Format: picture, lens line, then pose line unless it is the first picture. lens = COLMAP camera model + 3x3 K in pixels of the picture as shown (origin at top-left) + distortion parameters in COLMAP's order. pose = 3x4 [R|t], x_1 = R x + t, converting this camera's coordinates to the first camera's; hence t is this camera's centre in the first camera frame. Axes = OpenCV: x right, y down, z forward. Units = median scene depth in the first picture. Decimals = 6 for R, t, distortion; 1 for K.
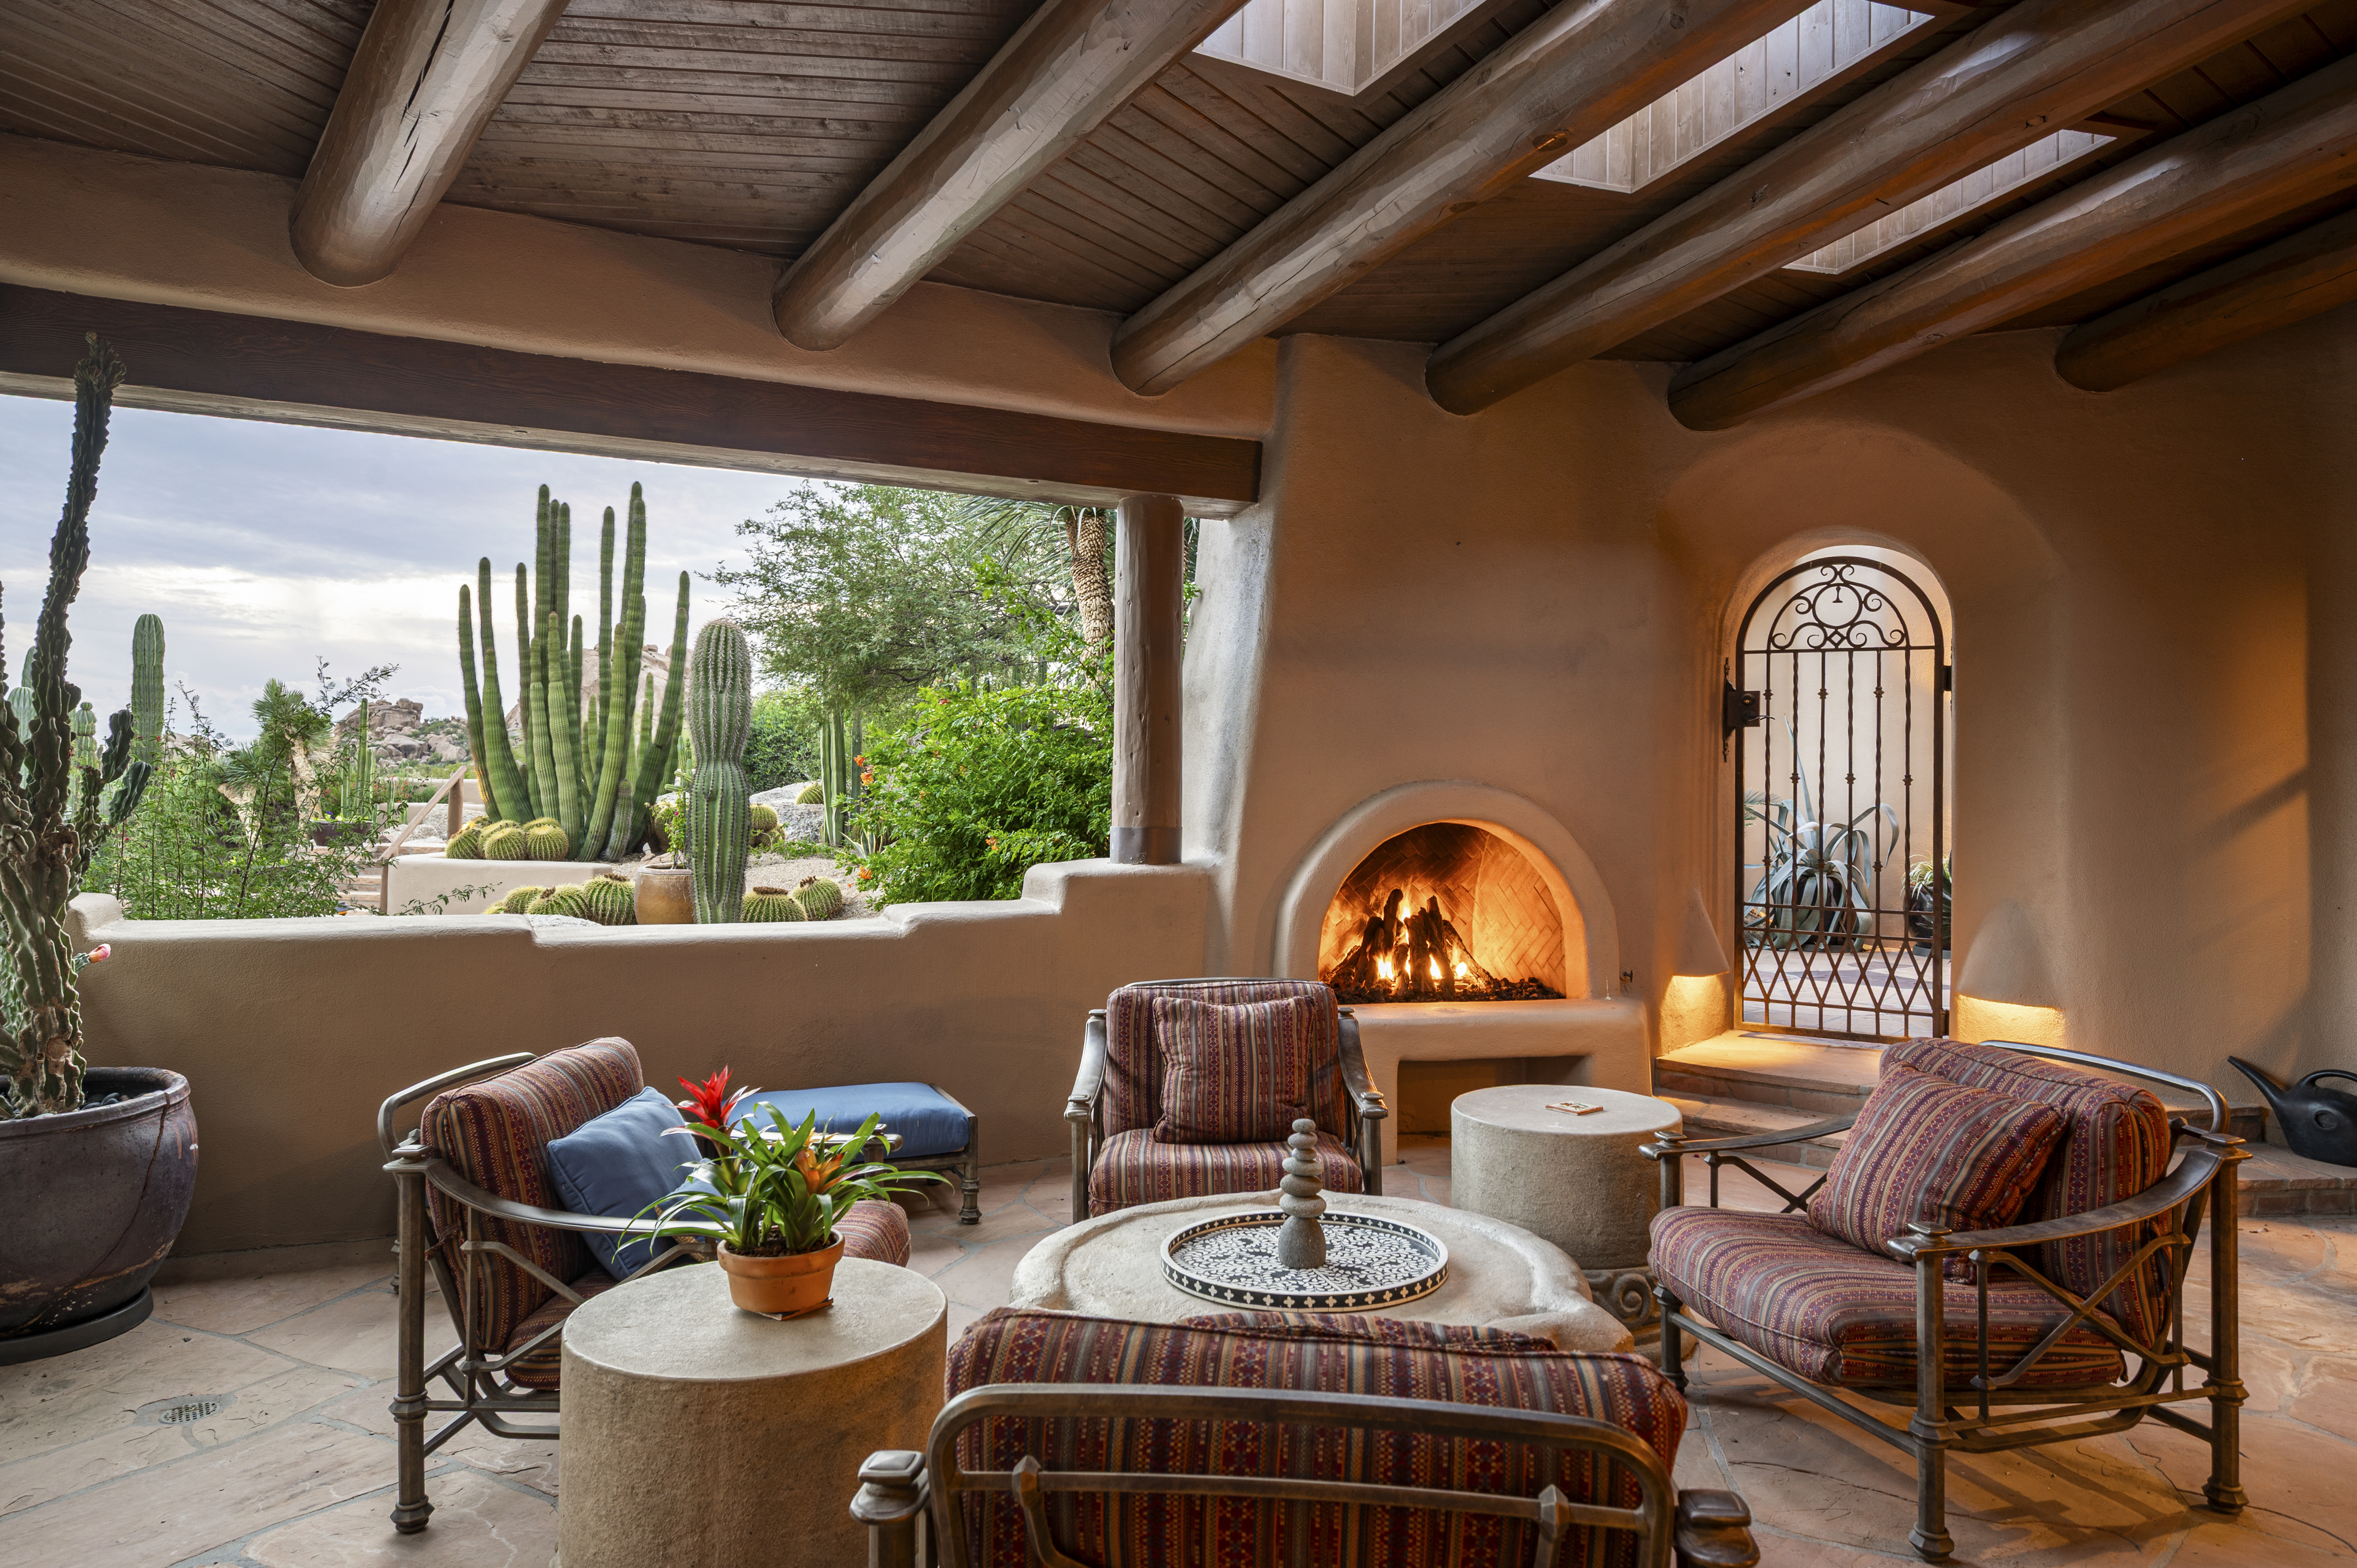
lens RADIAL K [[1457.4, 0, 1178.5], [0, 1457.4, 784.0], [0, 0, 1]] dist [-0.002539, 0.003667]
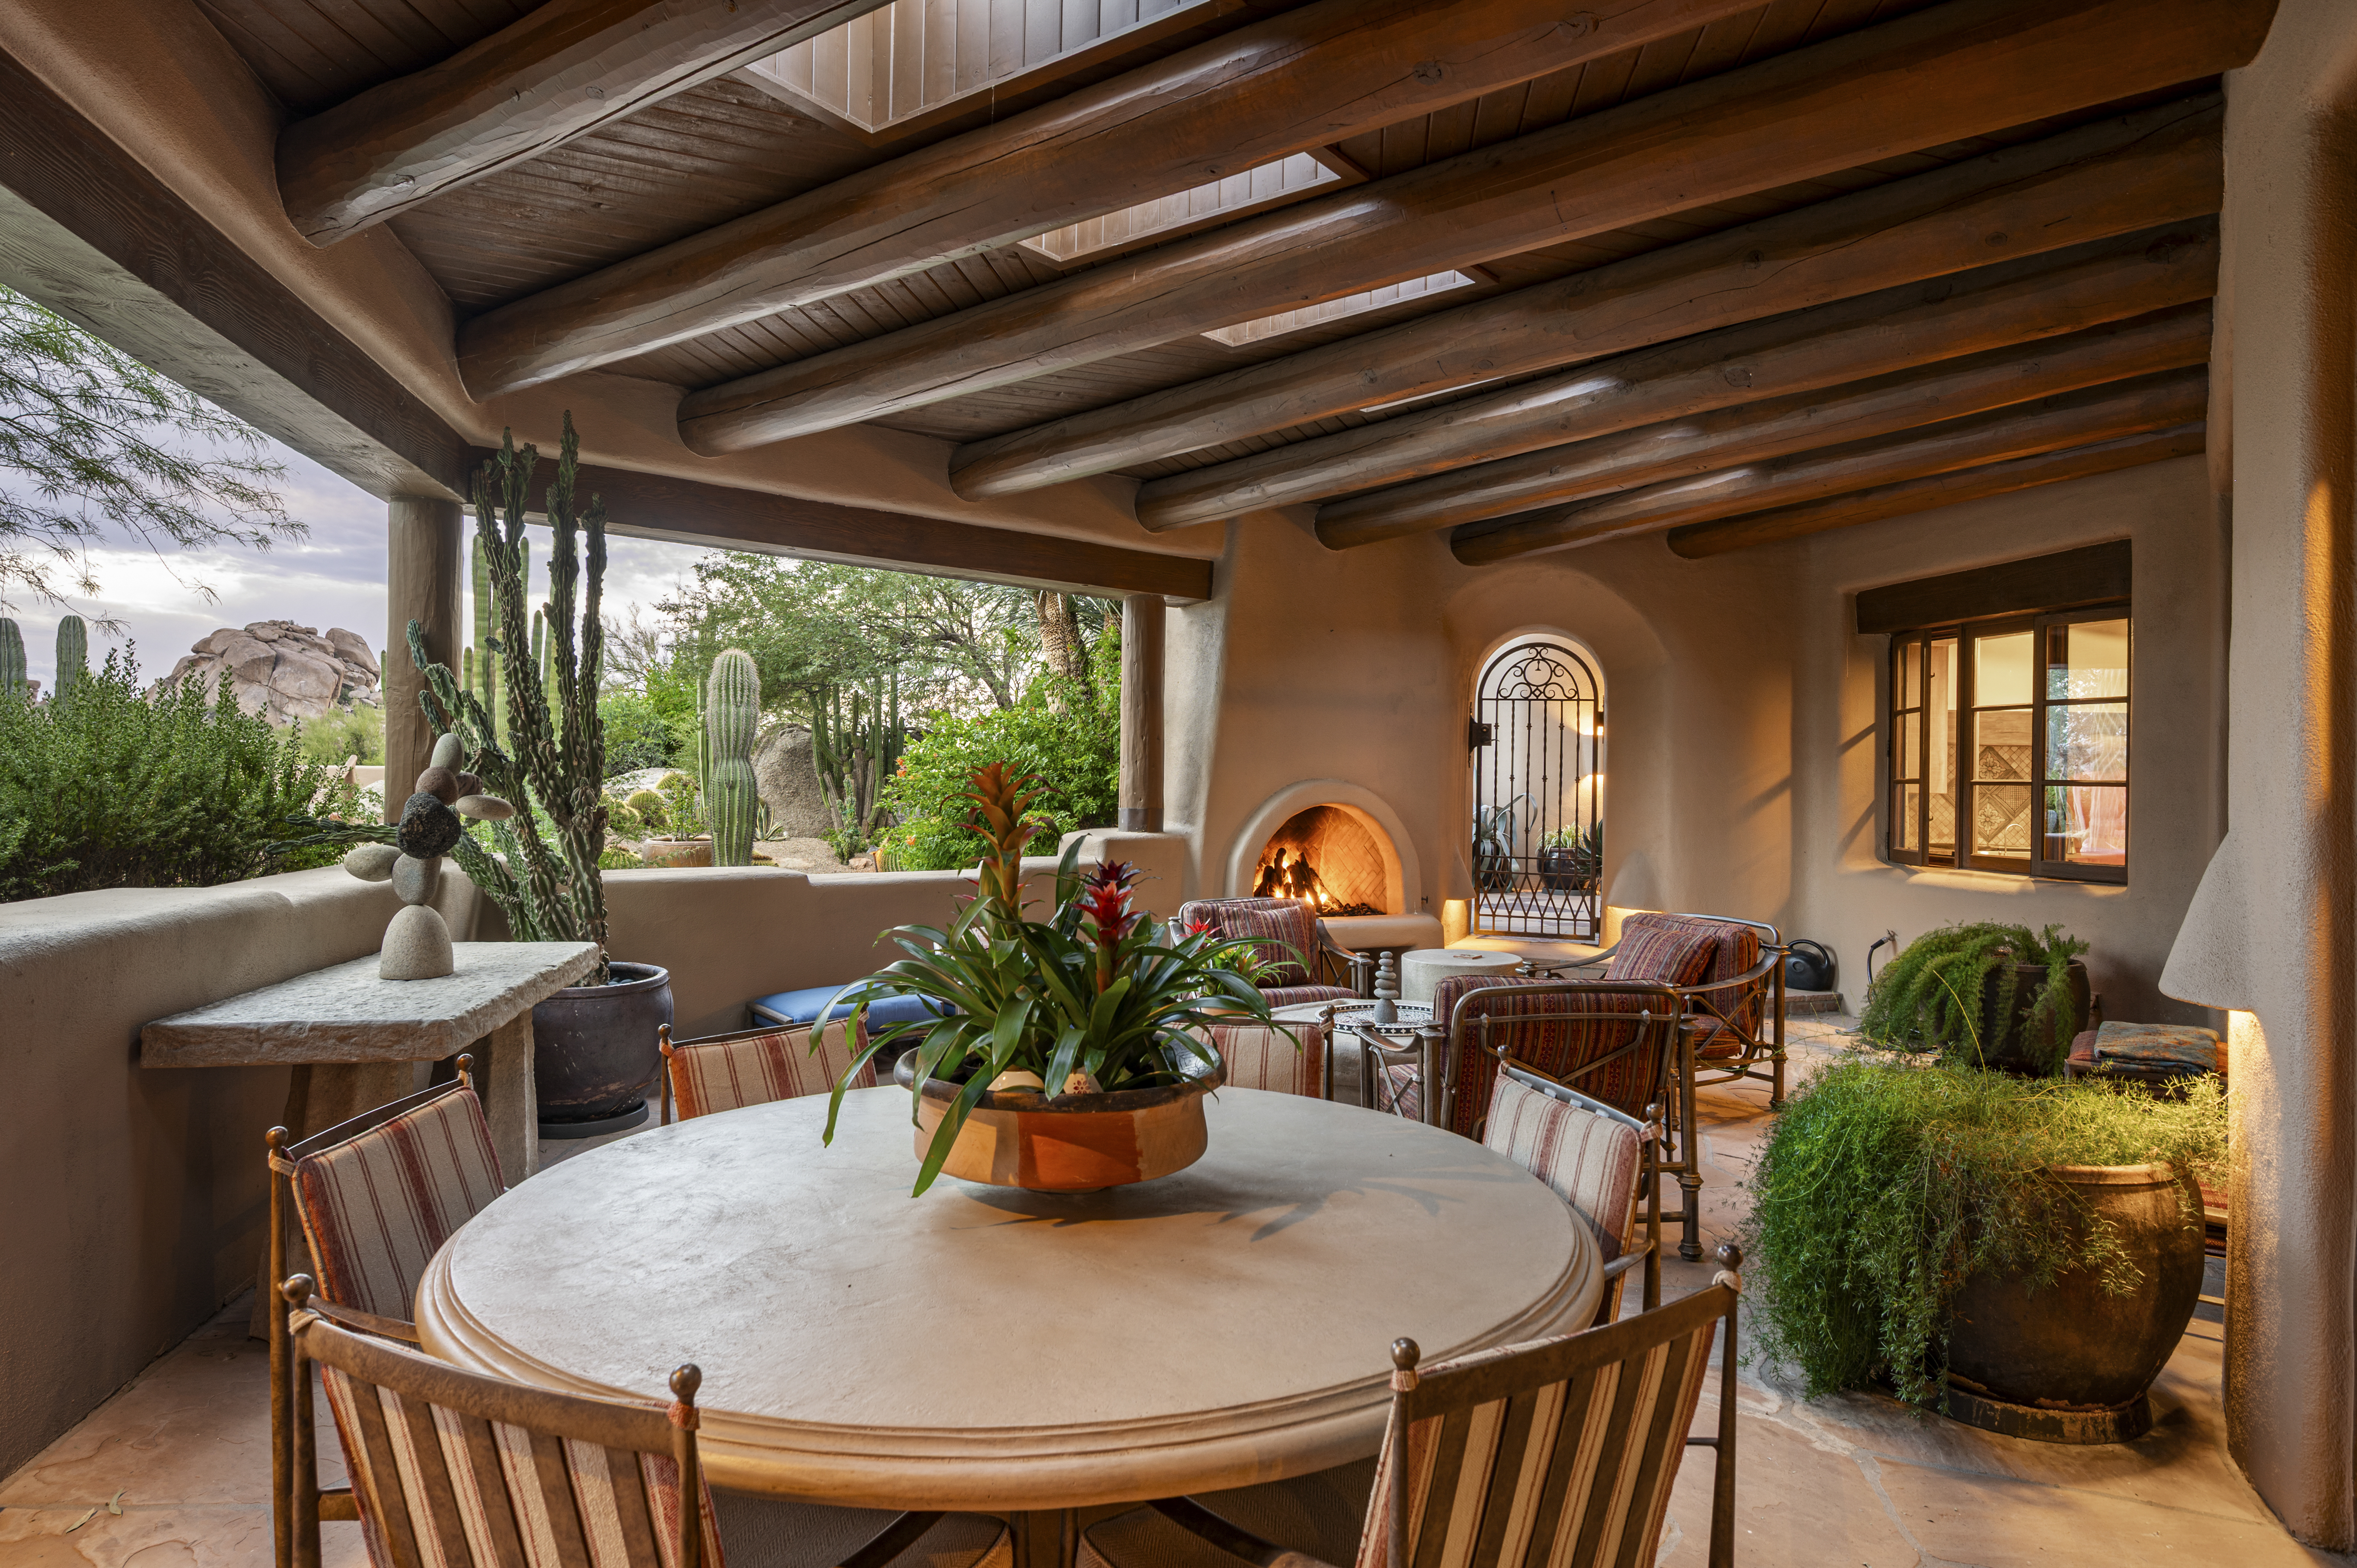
lens RADIAL K [[1265.2, 0, 1178.5], [0, 1265.2, 784.0], [0, 0, 1]] dist [0.002449, -0.000154]
pose [[0.972318, 0.004148, 0.233626, -0.295561], [-0.006496, 0.999936, 0.009279, -0.008732], [-0.233572, -0.010540, 0.972282, -0.313158]]
